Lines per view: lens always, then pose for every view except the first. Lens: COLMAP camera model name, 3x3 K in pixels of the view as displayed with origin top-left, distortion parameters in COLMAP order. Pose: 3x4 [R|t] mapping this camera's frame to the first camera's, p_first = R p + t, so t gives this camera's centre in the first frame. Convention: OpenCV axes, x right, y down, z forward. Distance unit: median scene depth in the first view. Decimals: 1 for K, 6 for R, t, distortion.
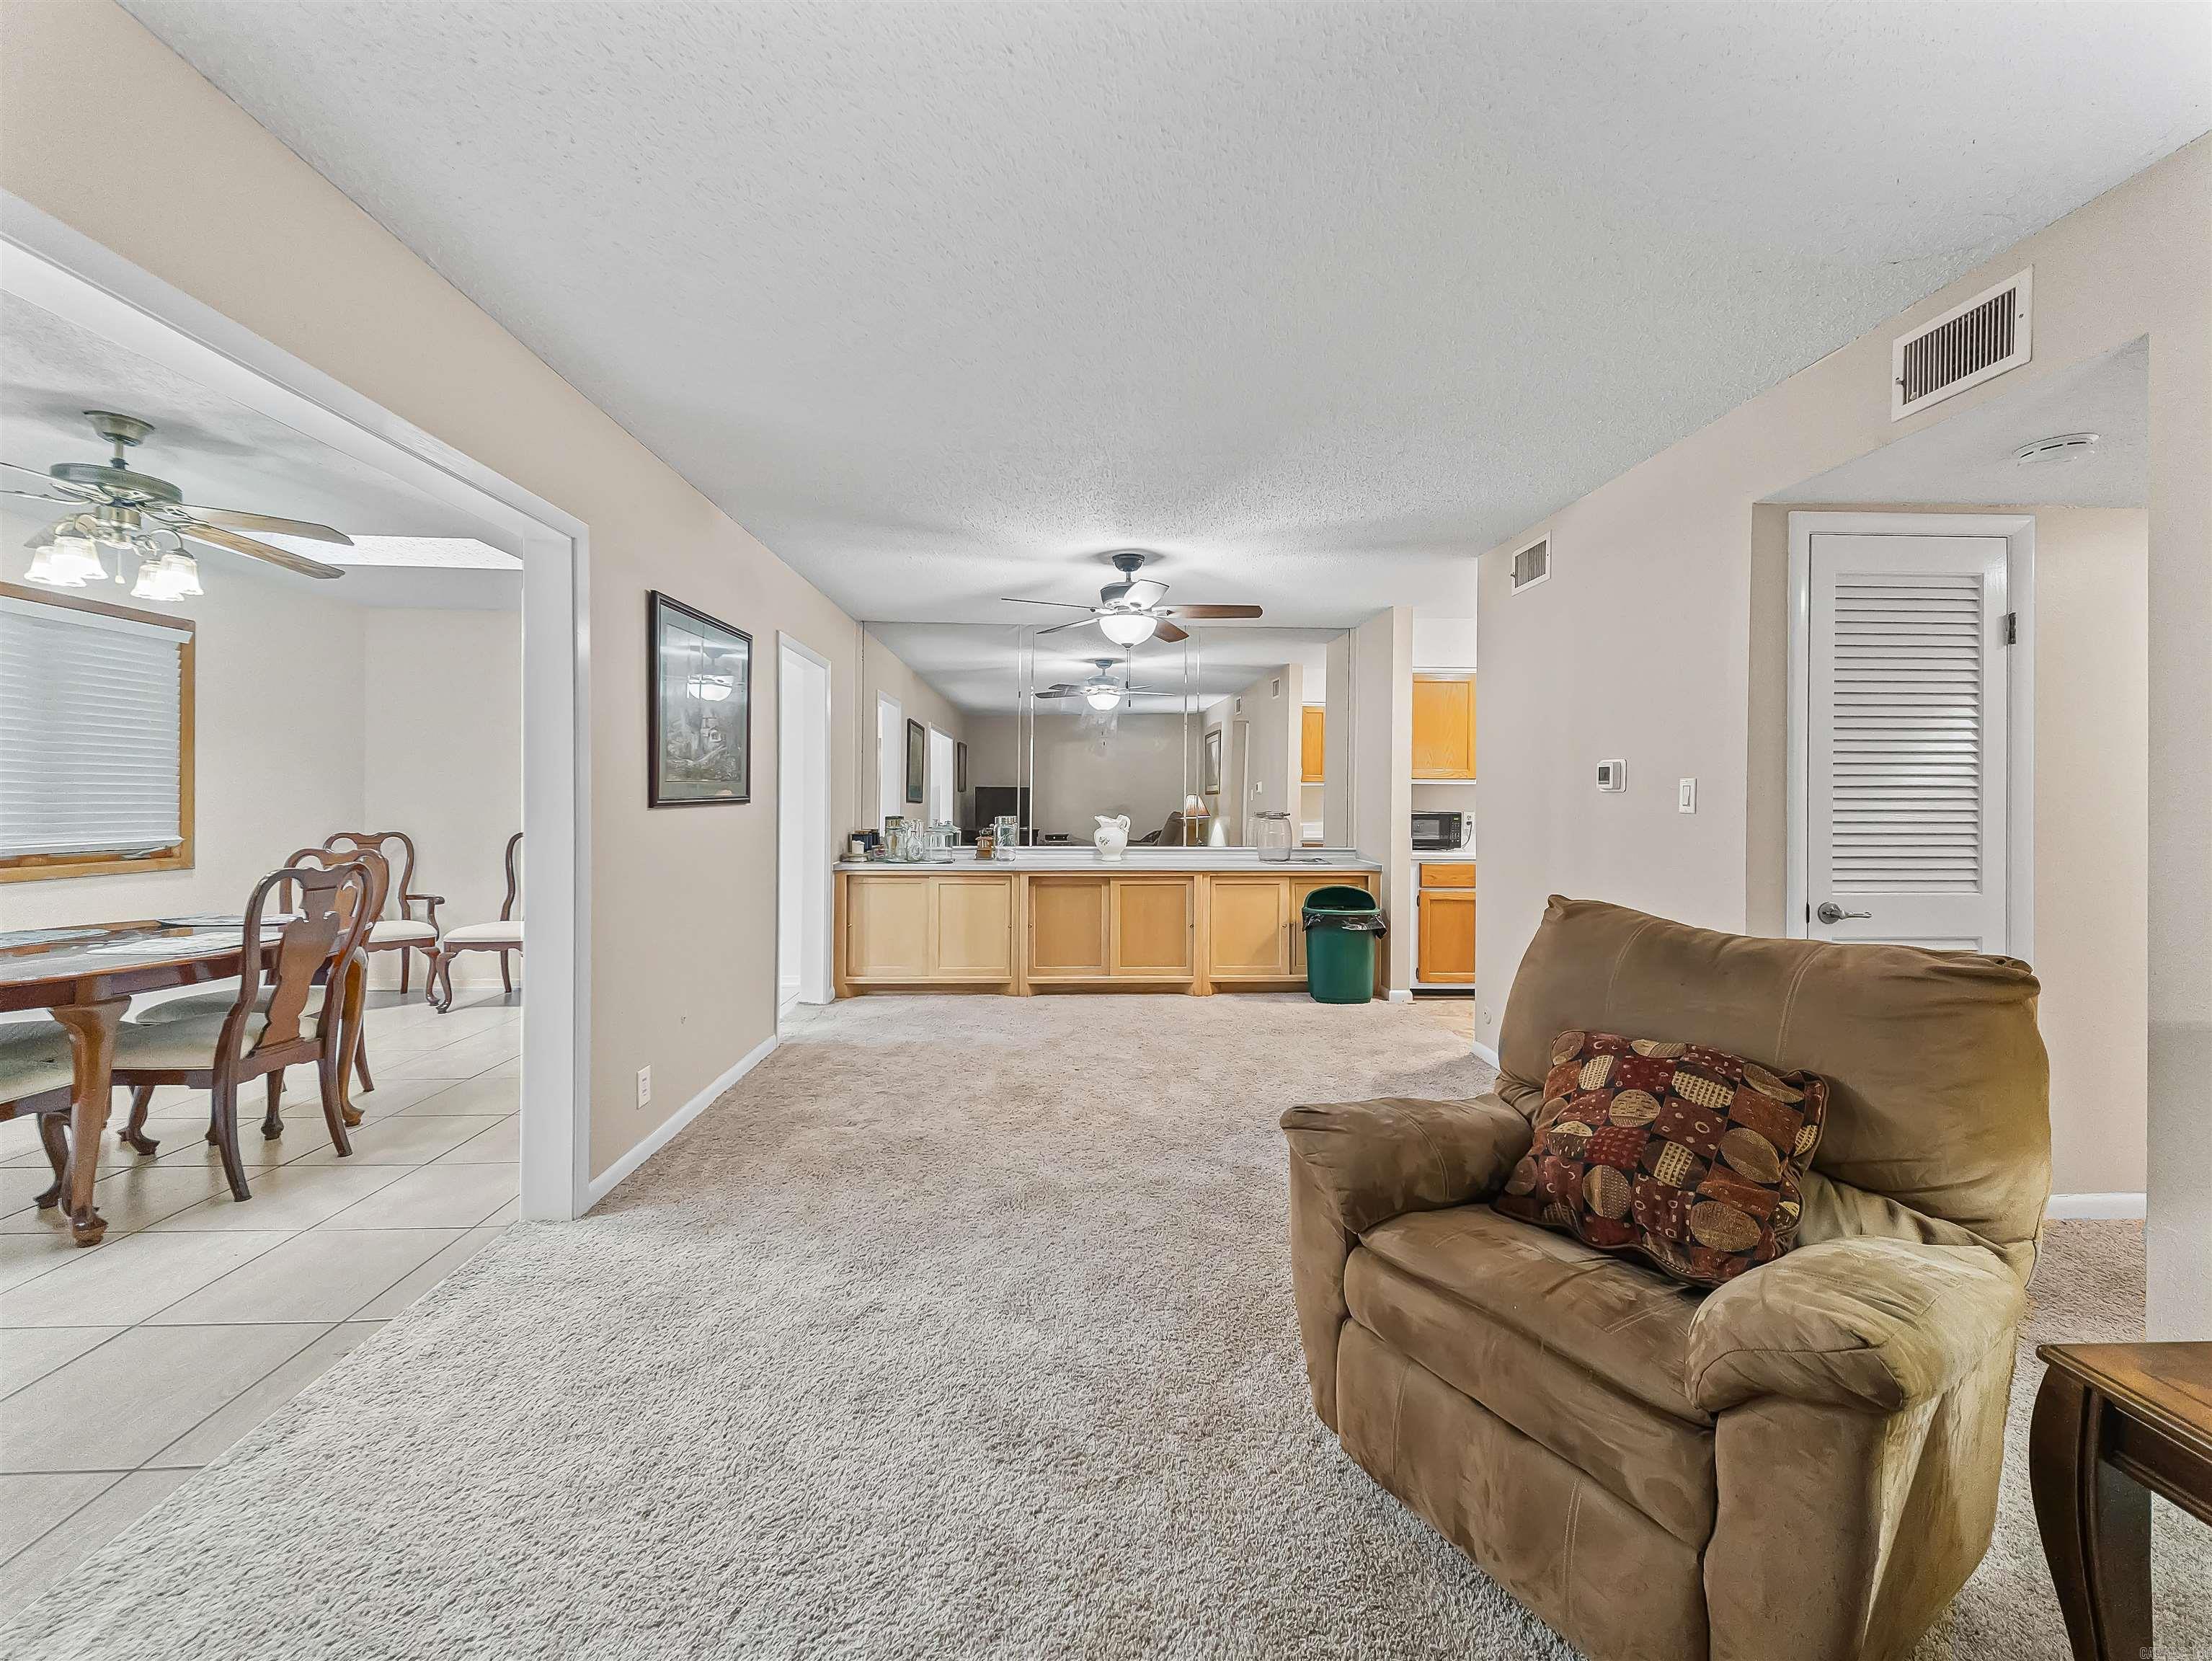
lens RADIAL K [[863.1, 0, 1109.7], [0, 863.1, 813.6], [0, 0, 1]] dist [0.040020, -0.013406]
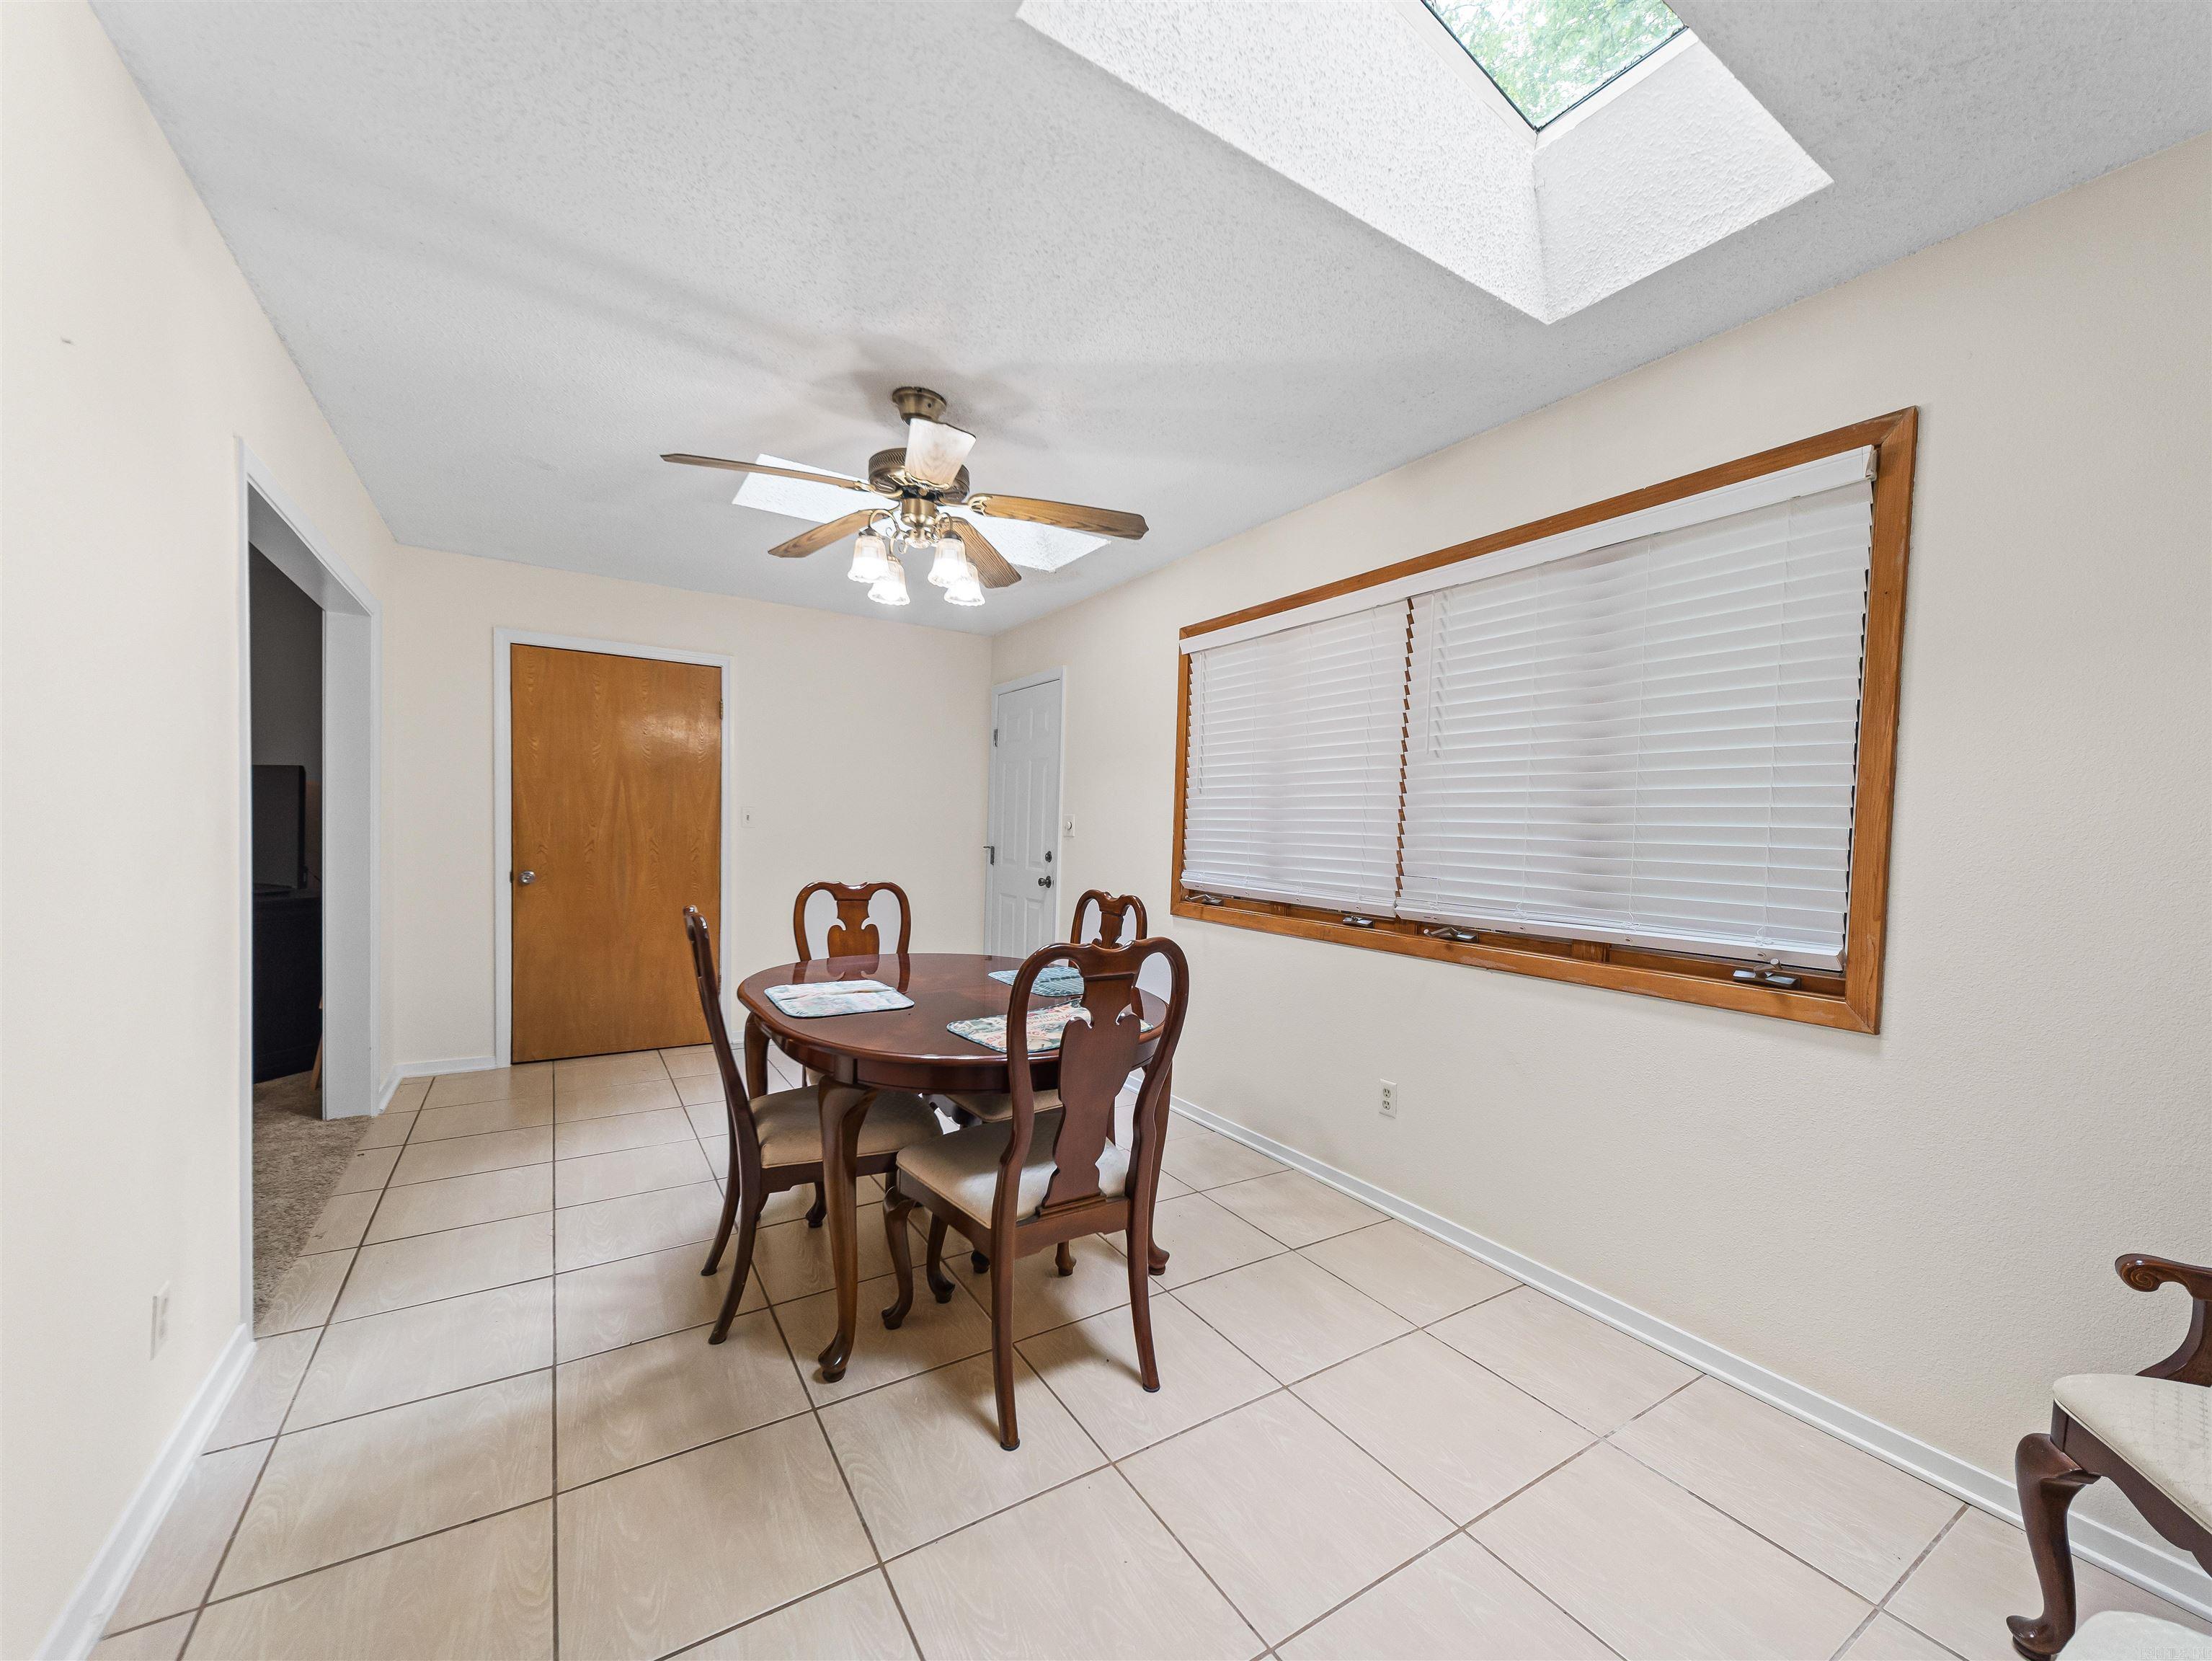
lens RADIAL K [[881.1, 0, 1113.3], [0, 881.1, 872.8], [0, 0, 1]] dist [0.021312, 0.000045]
pose [[-0.865776, -0.006146, -0.500393, -0.699398], [-0.043122, 0.997122, 0.062363, -0.029444], [0.498570, 0.075570, -0.863549, 1.573458]]
